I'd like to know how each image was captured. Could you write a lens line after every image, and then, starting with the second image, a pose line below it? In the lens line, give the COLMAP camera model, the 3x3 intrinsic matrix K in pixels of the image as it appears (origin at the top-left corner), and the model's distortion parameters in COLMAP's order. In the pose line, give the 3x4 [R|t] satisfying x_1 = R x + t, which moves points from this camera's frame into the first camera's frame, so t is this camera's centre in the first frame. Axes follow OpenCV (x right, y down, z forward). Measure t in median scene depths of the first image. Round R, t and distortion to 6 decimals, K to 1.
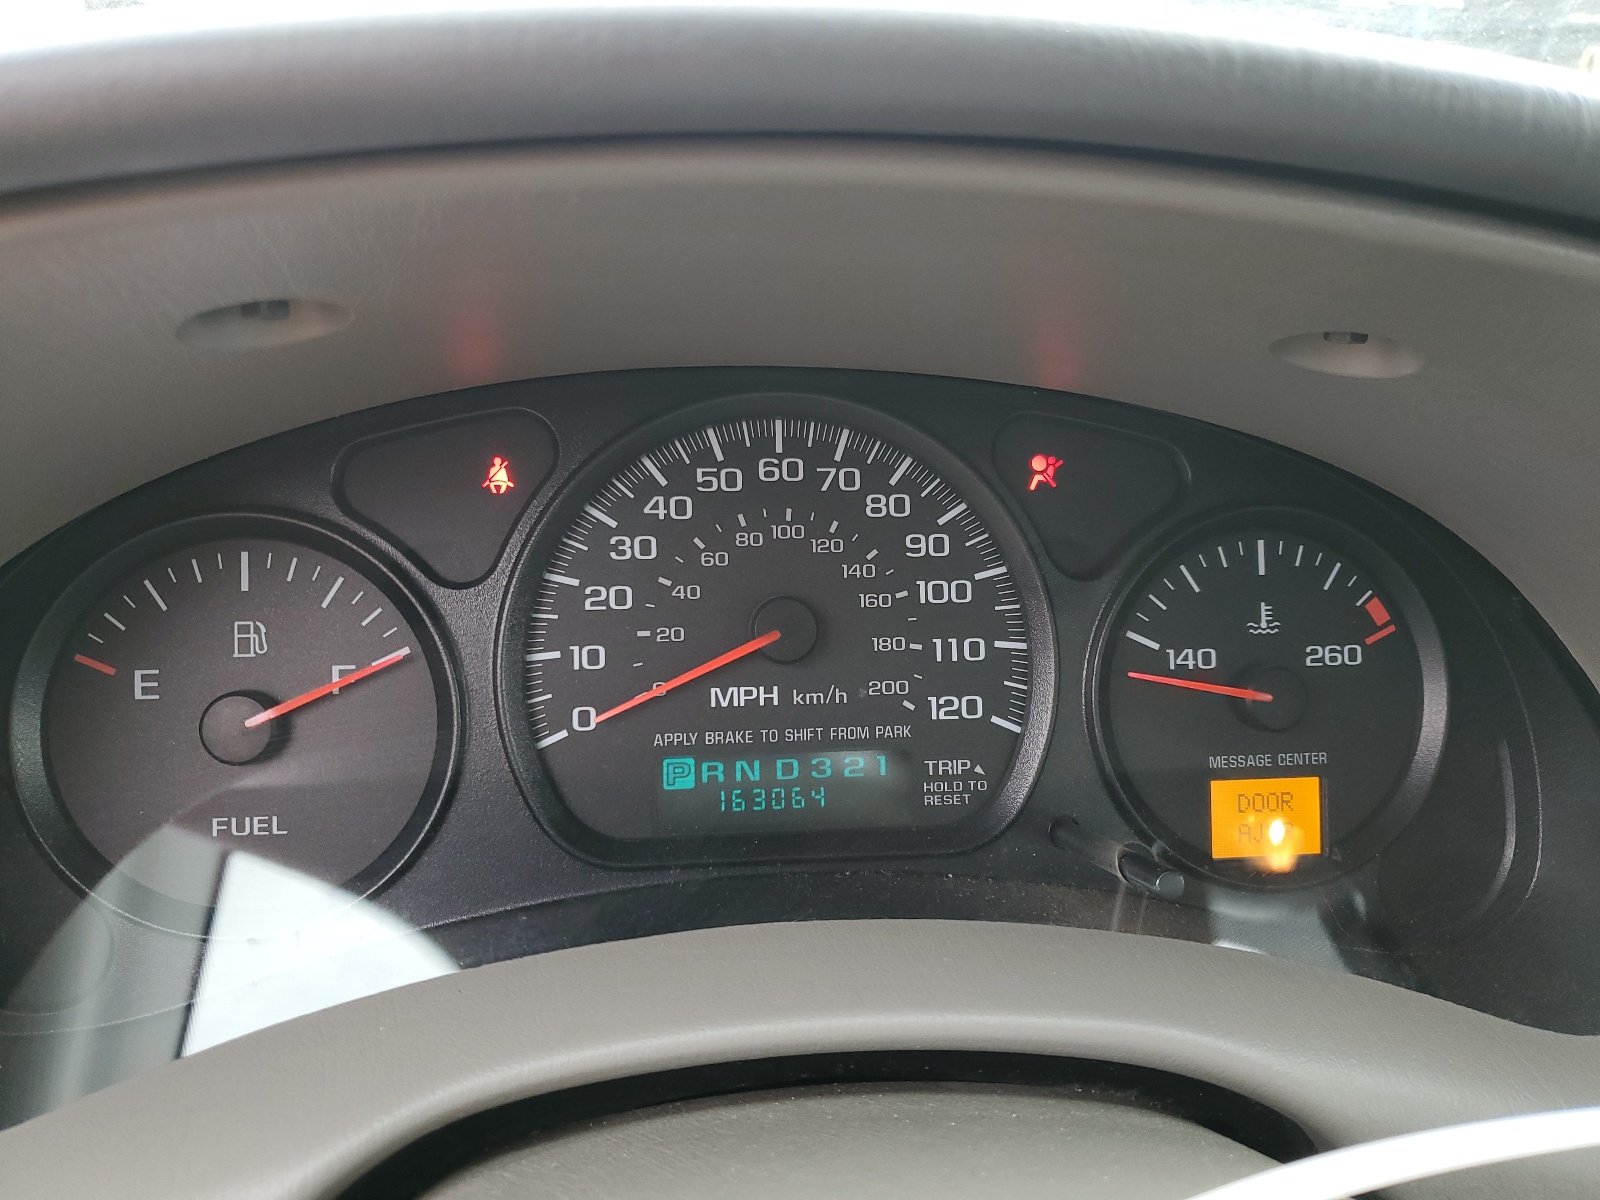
lens RADIAL K [[1213.8, 0, 799.9], [0, 1213.8, 600.3], [0, 0, 1]] dist [-0.002591, -0.000613]
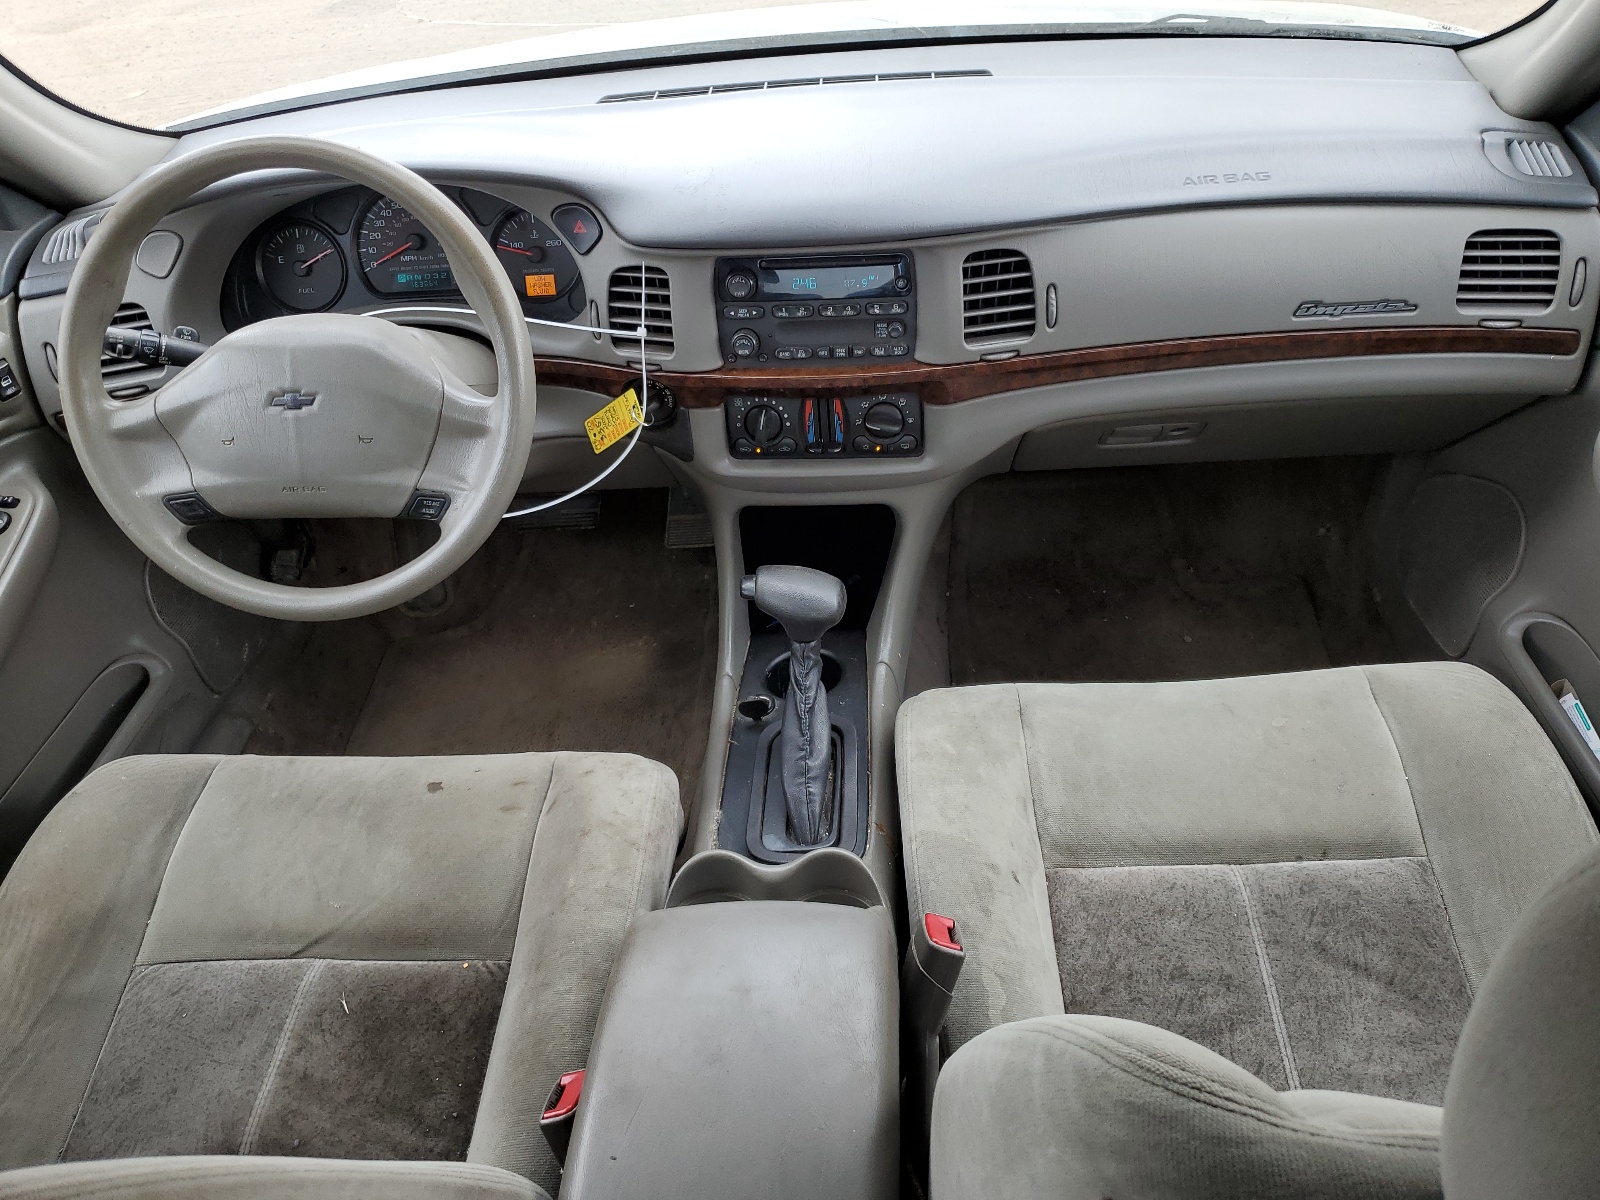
lens RADIAL K [[1213.8, 0, 799.8], [0, 1213.8, 600.0], [0, 0, 1]] dist [-0.002591, -0.000613]
pose [[0.977091, 0.023717, -0.211494, 2.311076], [0.041390, 0.953619, 0.298158, 0.009978], [0.208756, -0.300081, 0.930791, -3.161647]]
